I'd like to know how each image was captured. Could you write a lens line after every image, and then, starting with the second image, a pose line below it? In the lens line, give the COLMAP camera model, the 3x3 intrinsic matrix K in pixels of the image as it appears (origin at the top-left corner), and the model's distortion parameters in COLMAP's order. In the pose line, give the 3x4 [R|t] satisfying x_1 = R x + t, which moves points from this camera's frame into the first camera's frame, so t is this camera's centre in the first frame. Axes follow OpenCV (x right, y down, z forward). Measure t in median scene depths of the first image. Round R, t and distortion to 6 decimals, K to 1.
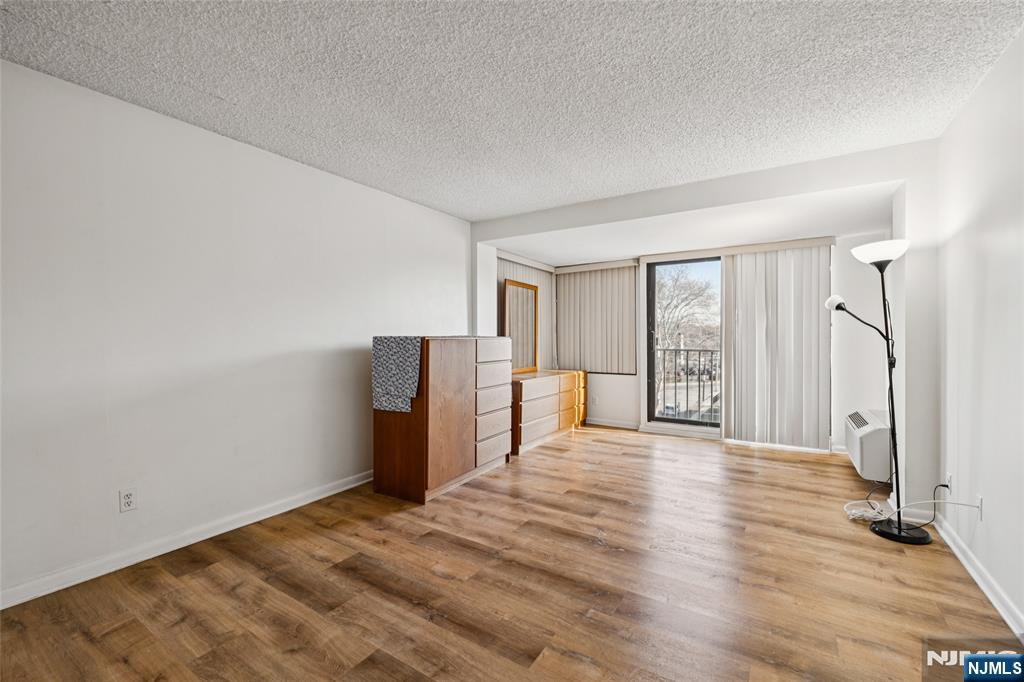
lens RADIAL K [[430.5, 0, 508.1], [0, 430.5, 338.4], [0, 0, 1]] dist [0.000852, -0.000559]
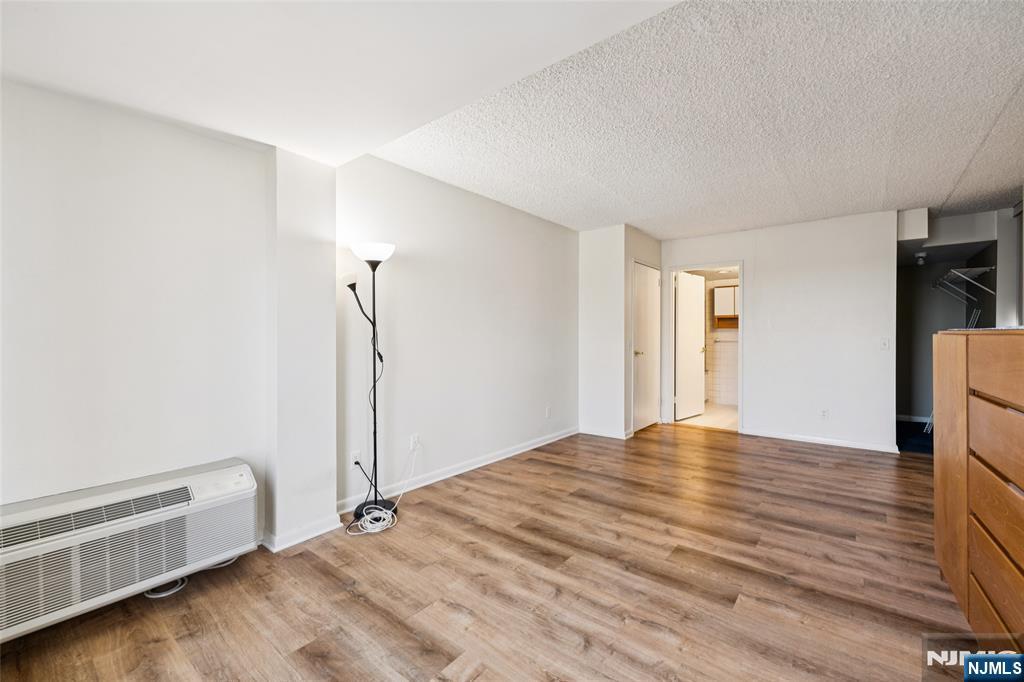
lens RADIAL K [[430.5, 0, 507.8], [0, 430.5, 339.3], [0, 0, 1]] dist [0.000852, -0.000559]
pose [[-0.994270, 0.002710, 0.106860, 0.401774], [0.003888, 0.999934, 0.010818, 0.000091], [-0.106824, 0.011171, -0.994215, 1.718724]]
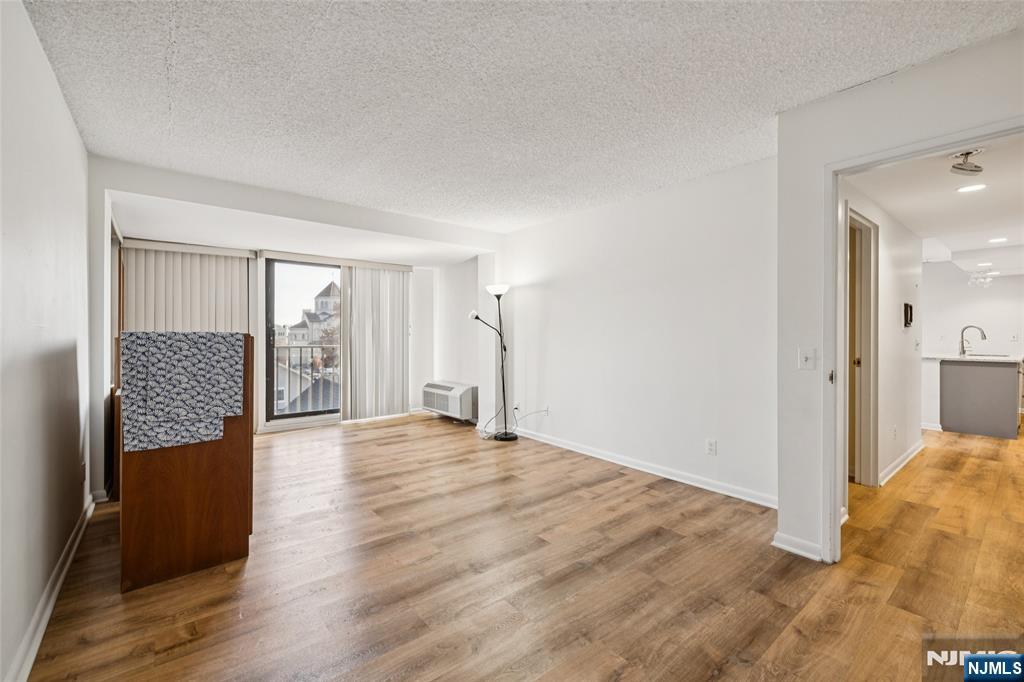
lens RADIAL K [[430.5, 0, 505.4], [0, 430.5, 337.7], [0, 0, 1]] dist [0.000852, -0.000559]
pose [[0.318193, -0.002952, 0.948021, -0.754626], [0.000842, 0.999996, 0.002832, 0.002896], [-0.948026, -0.000103, 0.318194, 0.330284]]
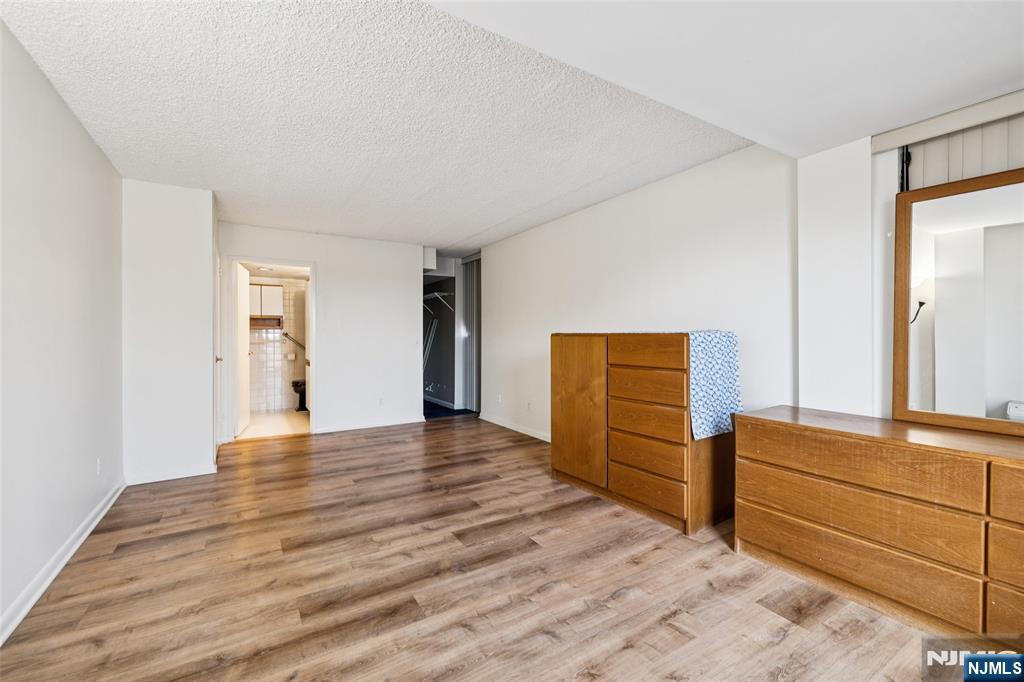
lens RADIAL K [[430.5, 0, 509.4], [0, 430.5, 335.2], [0, 0, 1]] dist [0.000852, -0.000559]
pose [[-0.425239, 0.001978, -0.905079, 0.882843], [0.001177, 0.999998, 0.001633, -0.000418], [0.905081, -0.000371, -0.425240, 1.369058]]
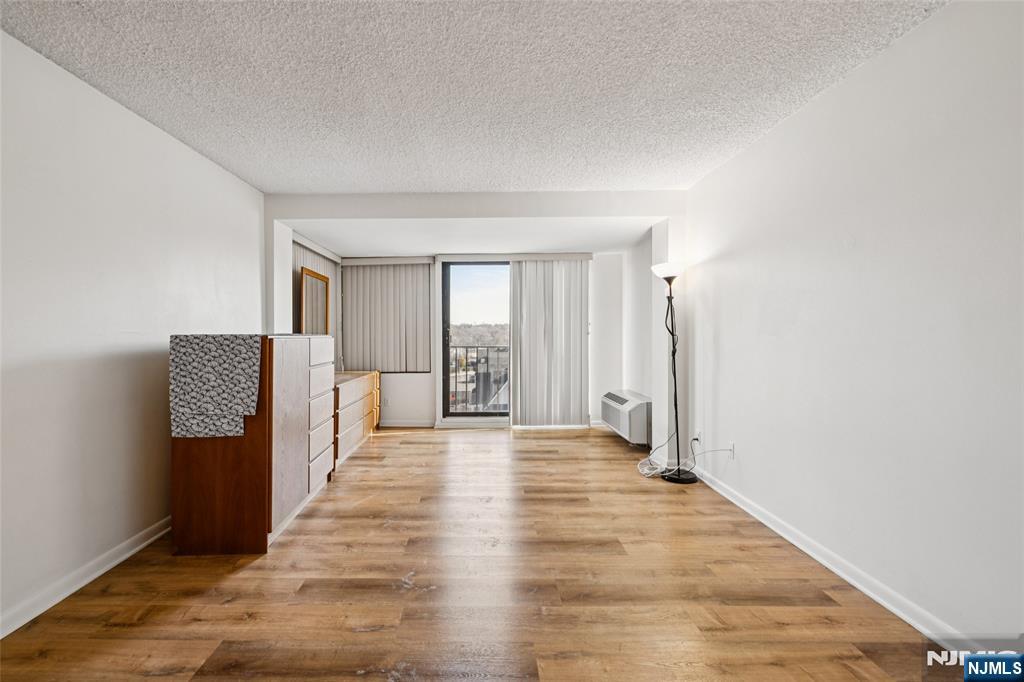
lens RADIAL K [[442.5, 0, 476.8], [0, 442.5, 336.7], [0, 0, 1]] dist [0.001353, -0.000032]
pose [[0.847942, -0.006485, 0.530049, -0.289709], [0.006254, 0.999978, 0.002229, -0.000364], [-0.530052, 0.001424, 0.847964, 0.127074]]
